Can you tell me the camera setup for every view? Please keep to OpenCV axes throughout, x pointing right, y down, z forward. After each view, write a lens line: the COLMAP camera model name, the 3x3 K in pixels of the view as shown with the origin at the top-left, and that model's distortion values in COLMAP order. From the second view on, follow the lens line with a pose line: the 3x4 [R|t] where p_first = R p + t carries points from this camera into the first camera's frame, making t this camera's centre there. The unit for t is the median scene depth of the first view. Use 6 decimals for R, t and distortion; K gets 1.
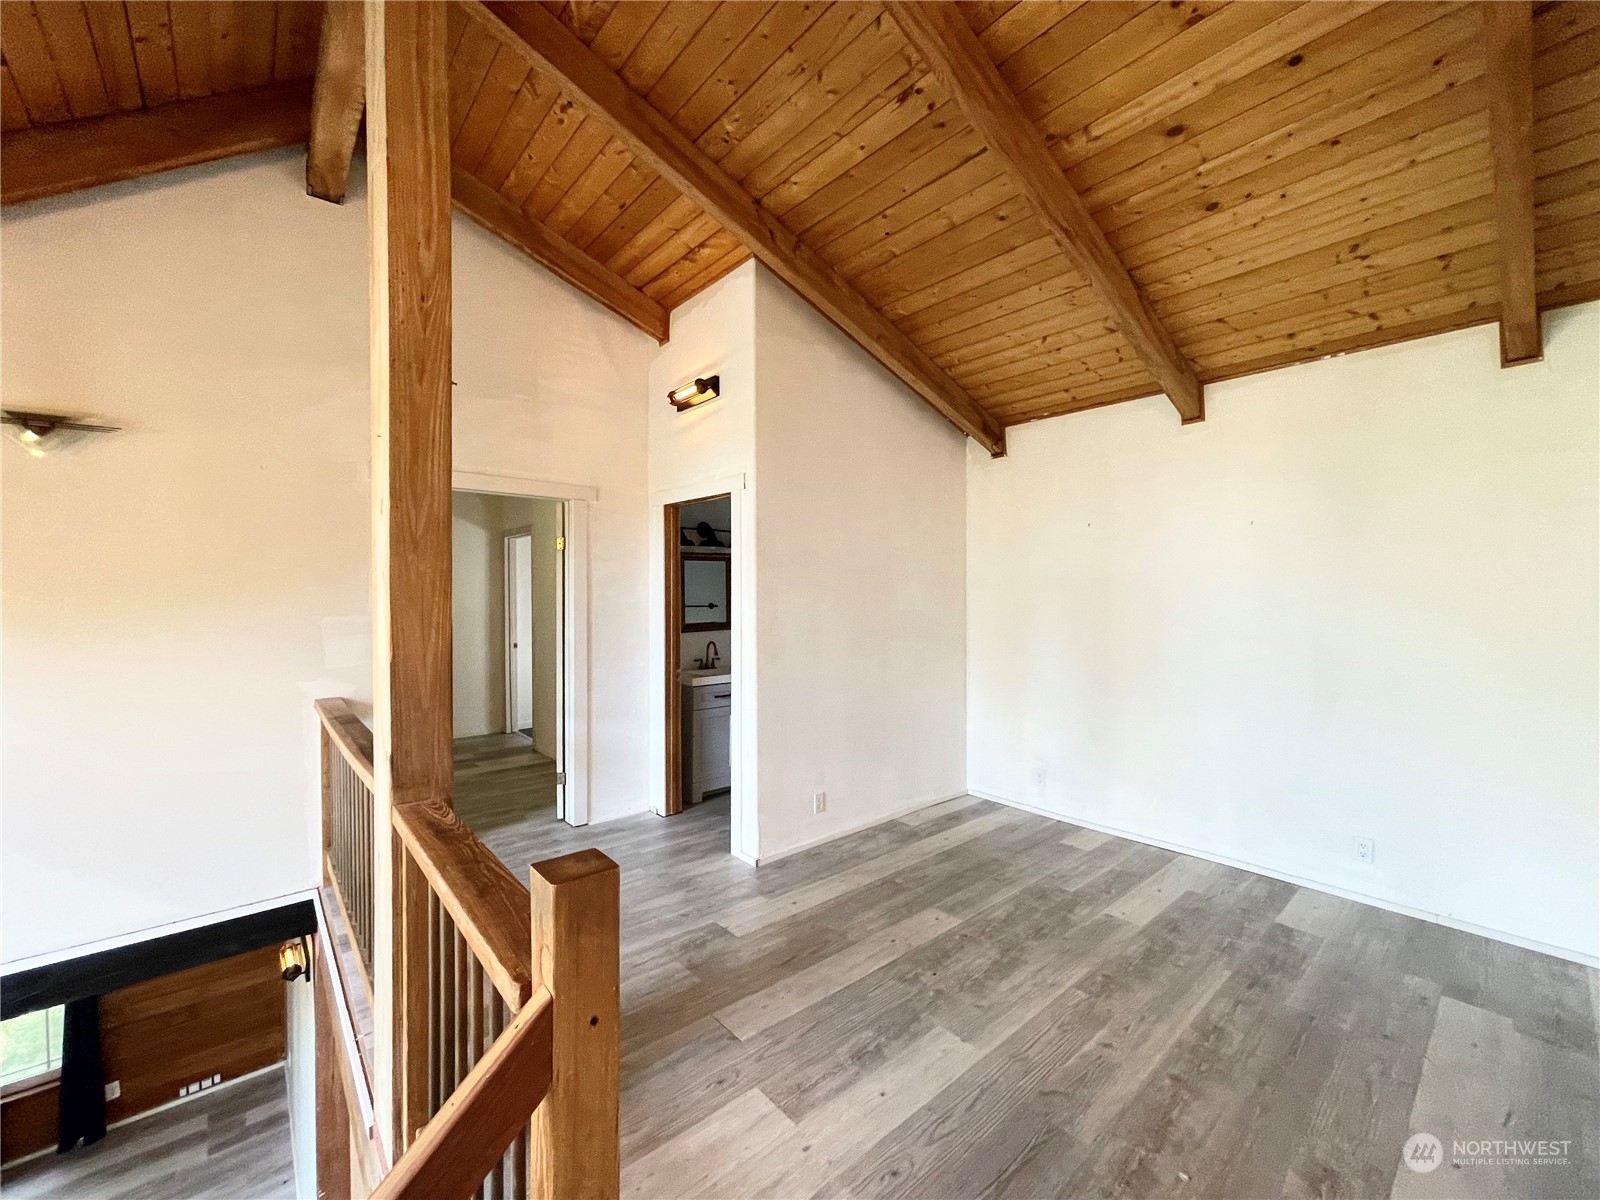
lens RADIAL K [[640.3, 0, 797.4], [0, 640.3, 596.5], [0, 0, 1]] dist [-0.002562, -0.000094]
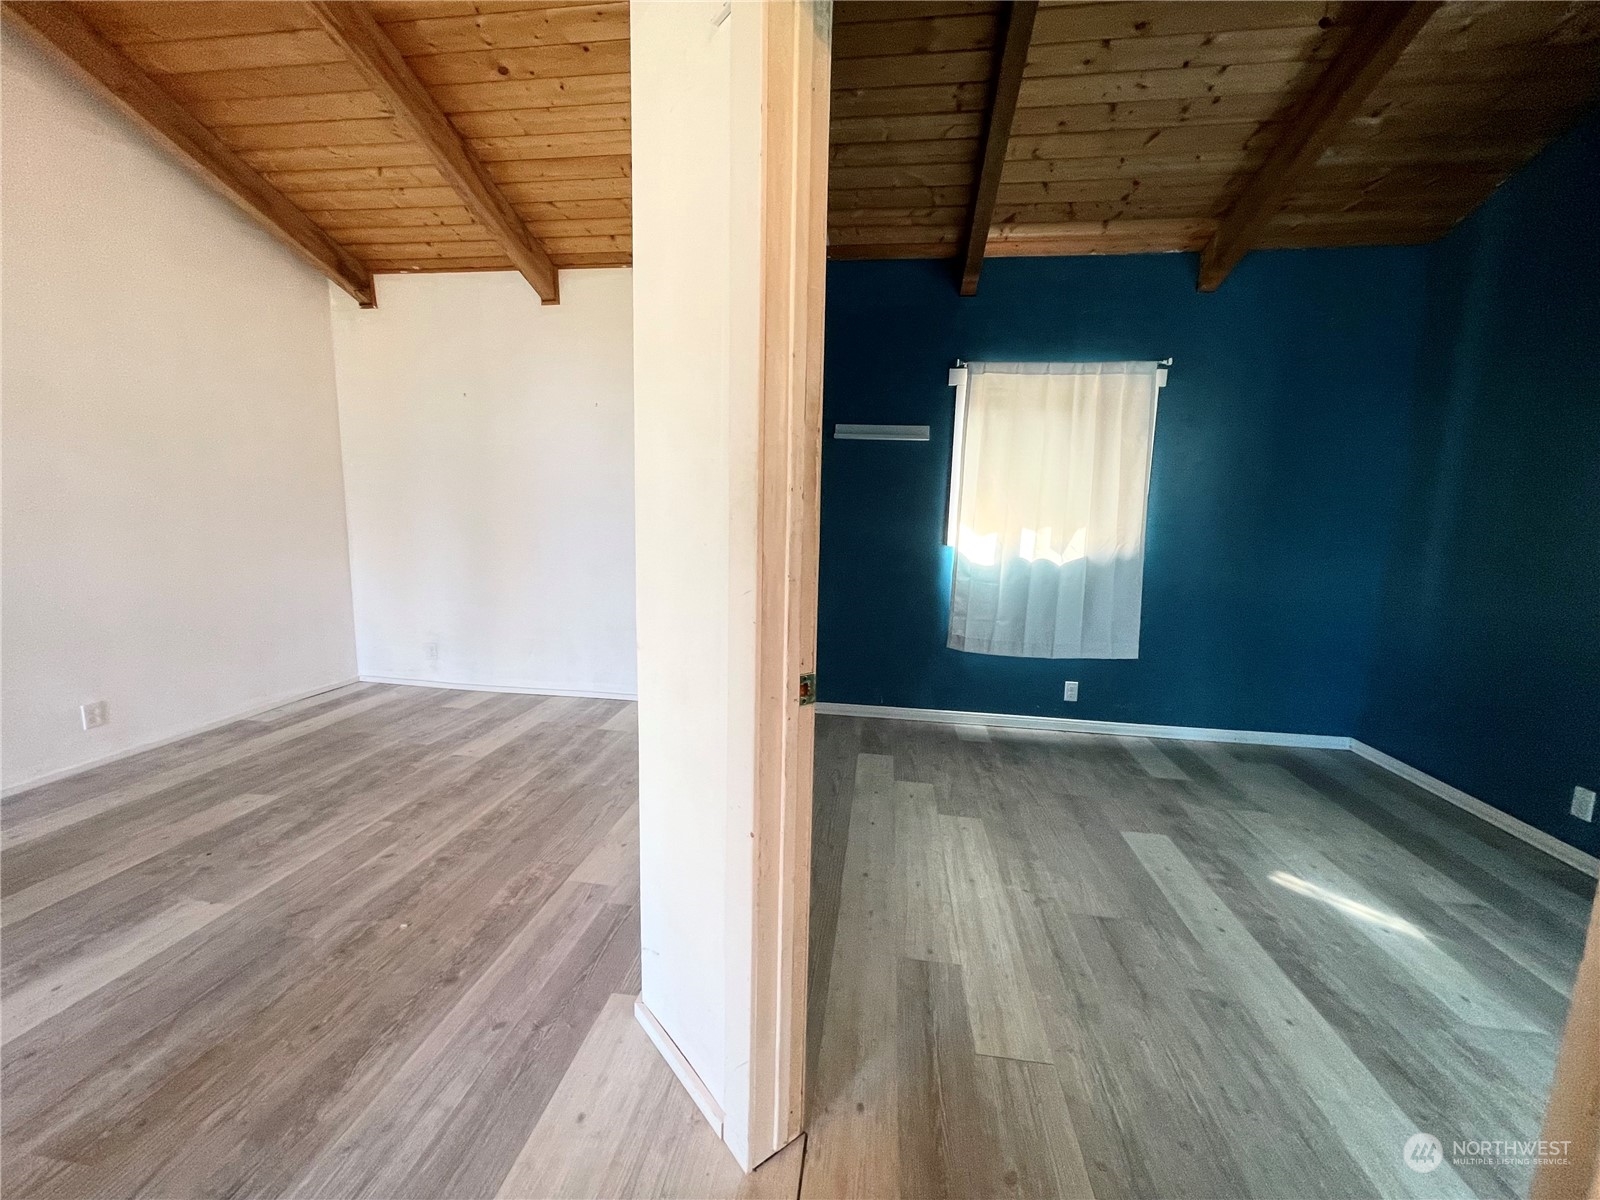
lens RADIAL K [[638.5, 0, 793.8], [0, 638.5, 602.7], [0, 0, 1]] dist [-0.000704, 0.000119]
pose [[0.754922, -0.082029, 0.650665, 0.204658], [-0.023176, 0.988190, 0.151470, 0.053181], [-0.655405, -0.129428, 0.744105, -0.138425]]
